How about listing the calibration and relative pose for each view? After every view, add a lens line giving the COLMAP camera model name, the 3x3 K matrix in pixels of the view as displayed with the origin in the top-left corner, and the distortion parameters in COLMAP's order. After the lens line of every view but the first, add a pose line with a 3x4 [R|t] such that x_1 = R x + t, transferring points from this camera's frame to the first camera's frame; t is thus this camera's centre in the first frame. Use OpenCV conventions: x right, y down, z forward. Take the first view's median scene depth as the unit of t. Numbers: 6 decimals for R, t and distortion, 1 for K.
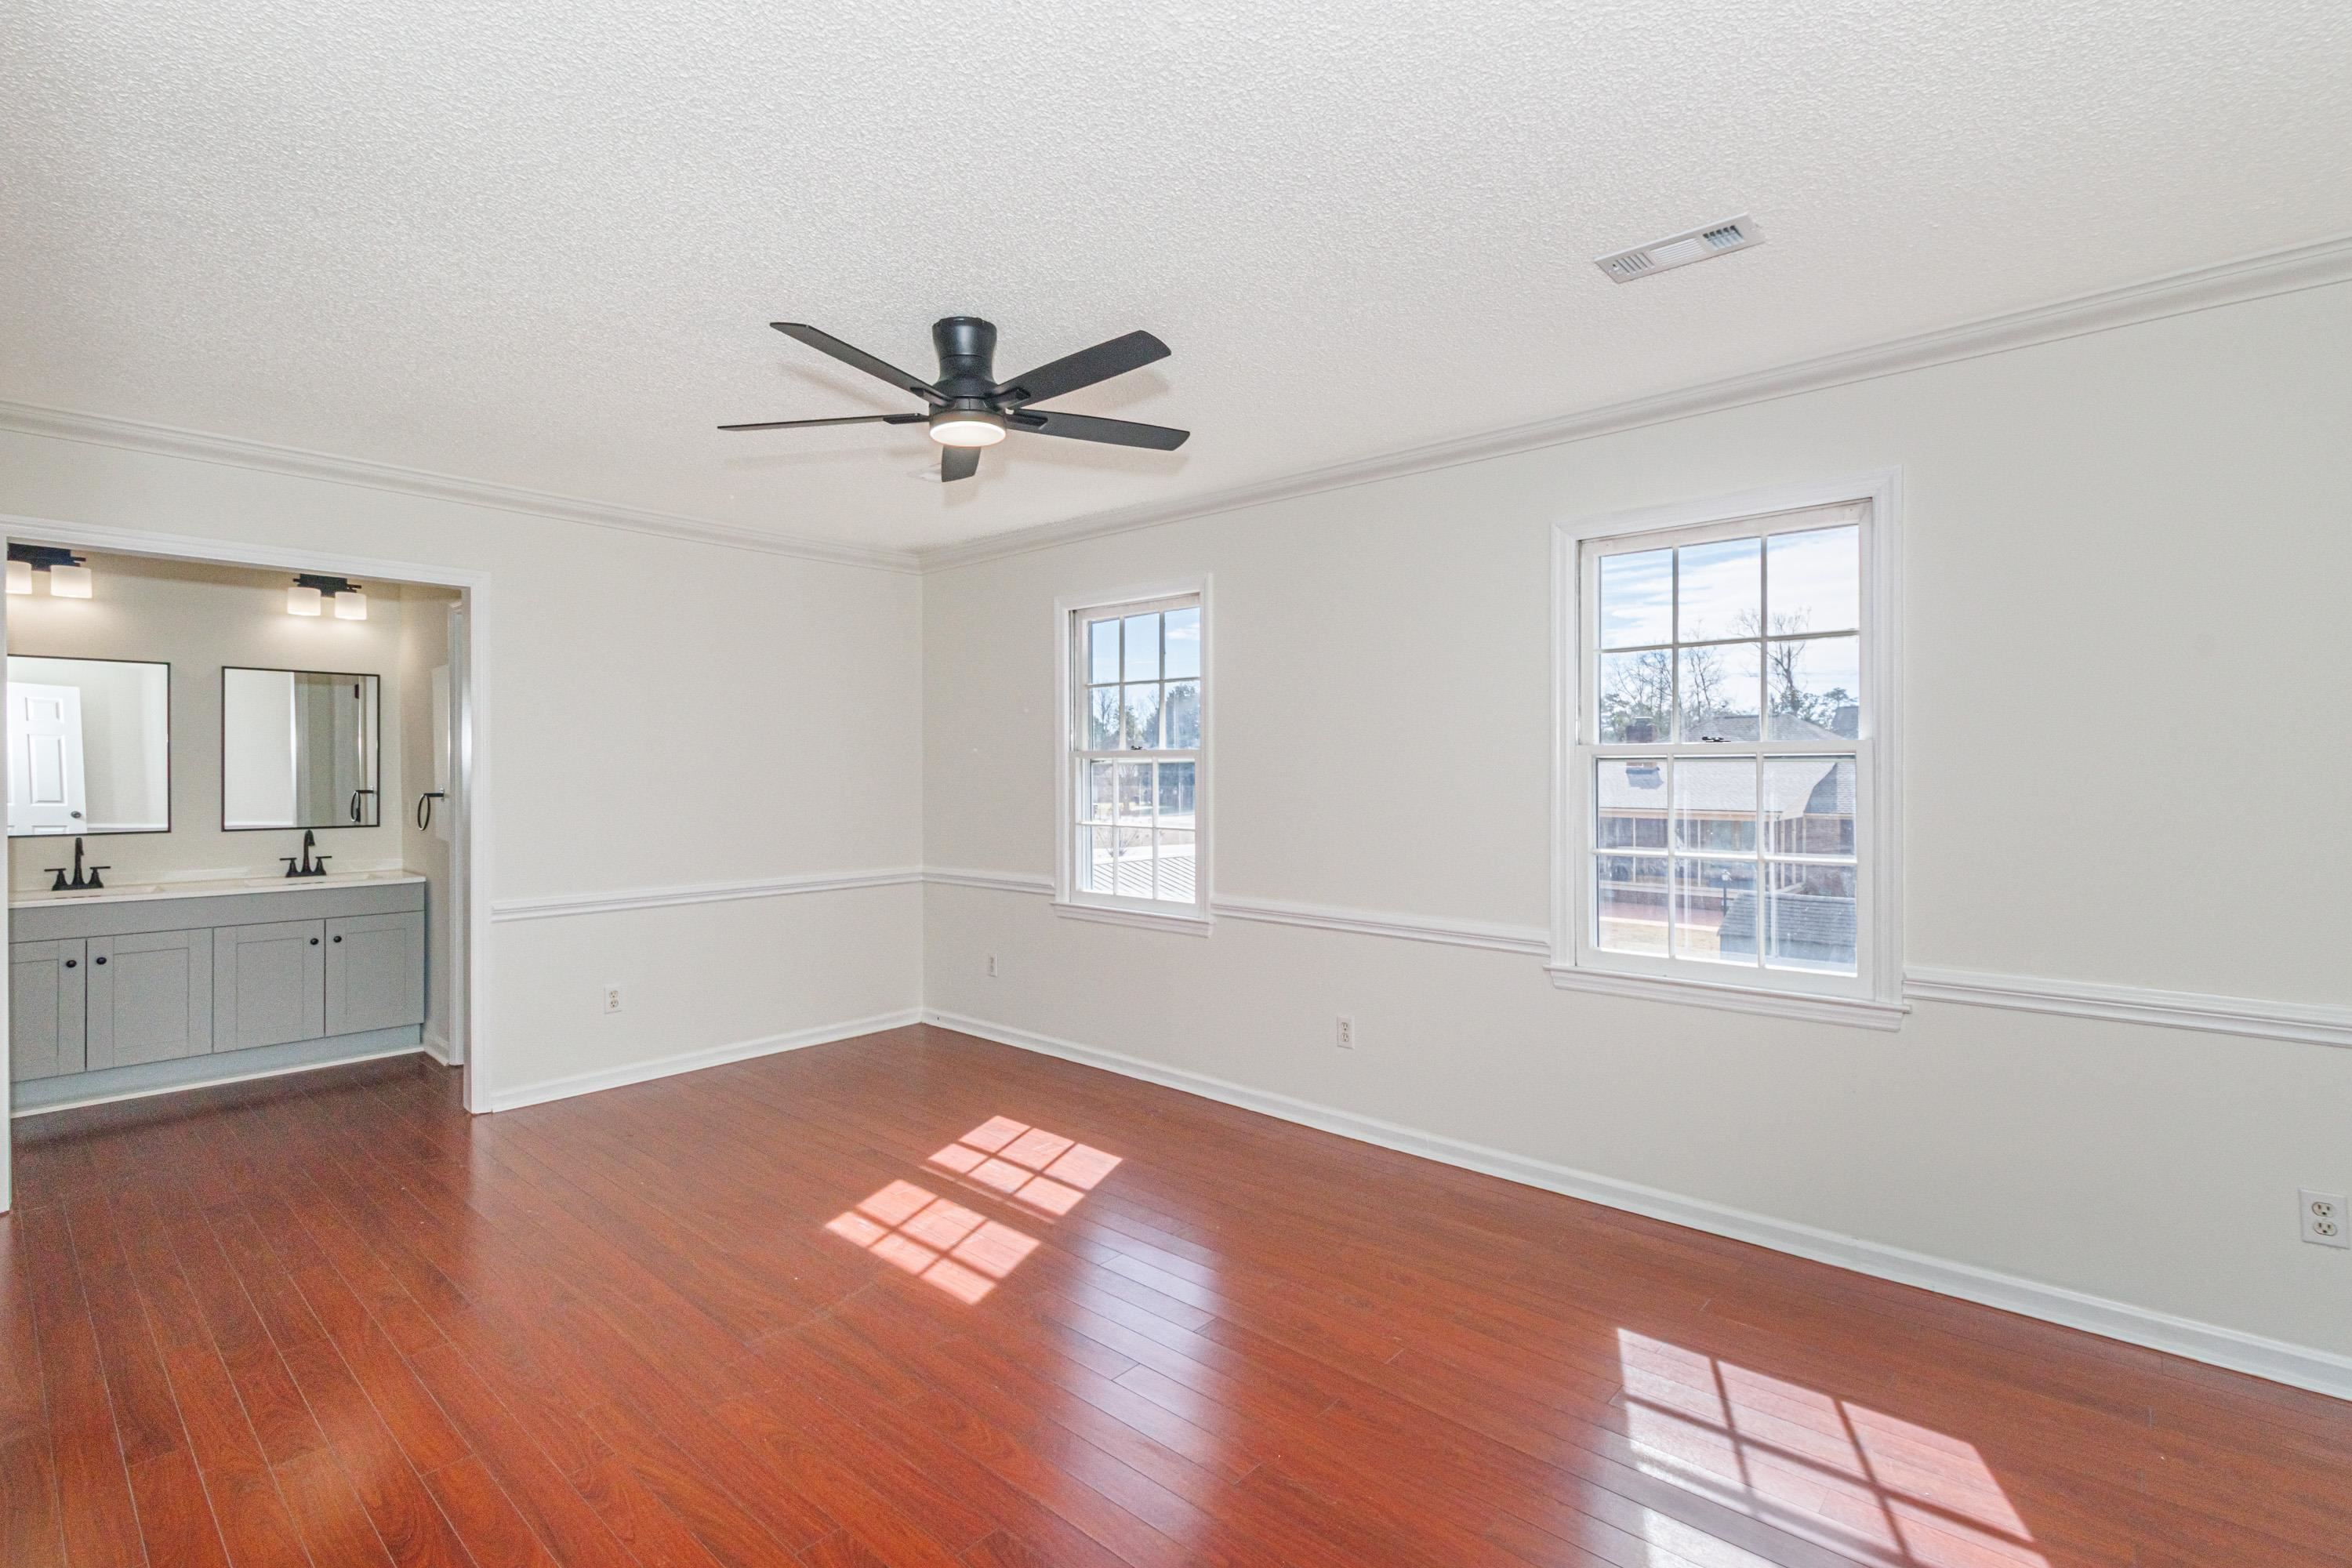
lens RADIAL K [[1084.2, 0, 1156.7], [0, 1084.2, 771.9], [0, 0, 1]] dist [-0.001466, 0.000695]
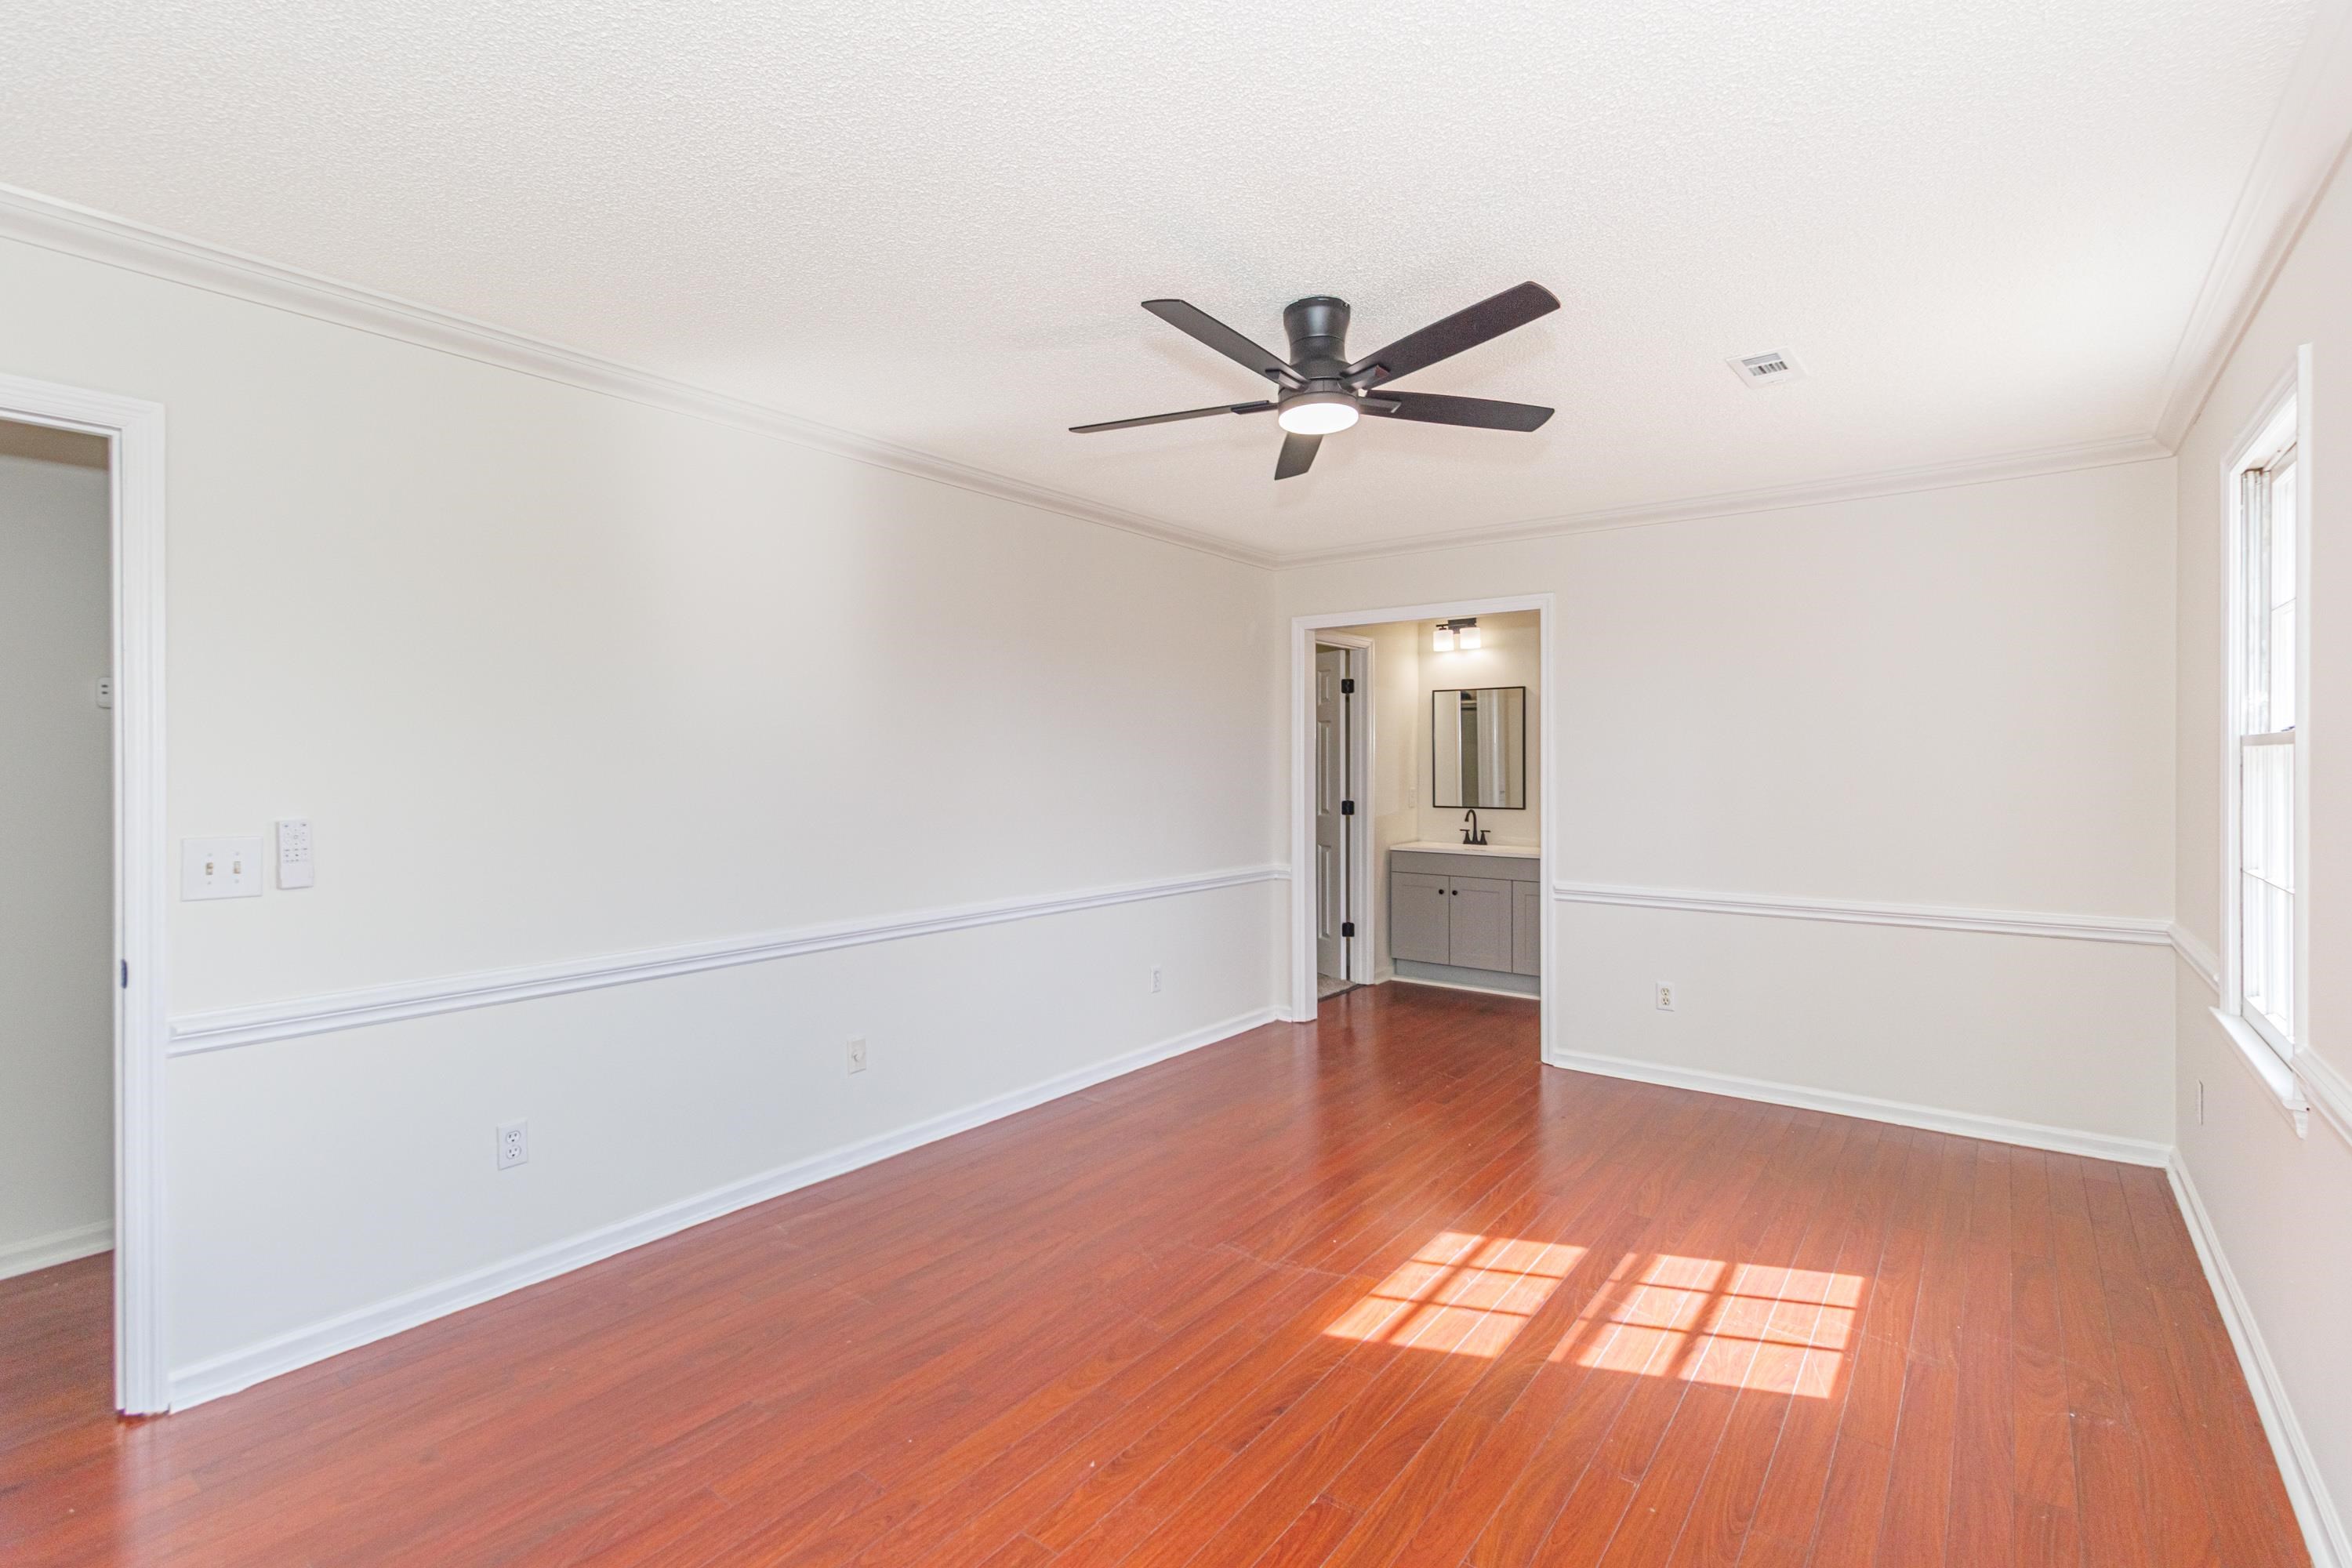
lens RADIAL K [[1080.0, 0, 1172.9], [0, 1080.0, 755.9], [0, 0, 1]] dist [0.001022, 0.000336]
pose [[0.079684, -0.004933, -0.996808, 0.560700], [-0.001692, 0.999986, -0.005084, -0.005884], [0.996819, 0.002092, 0.079675, 0.584239]]
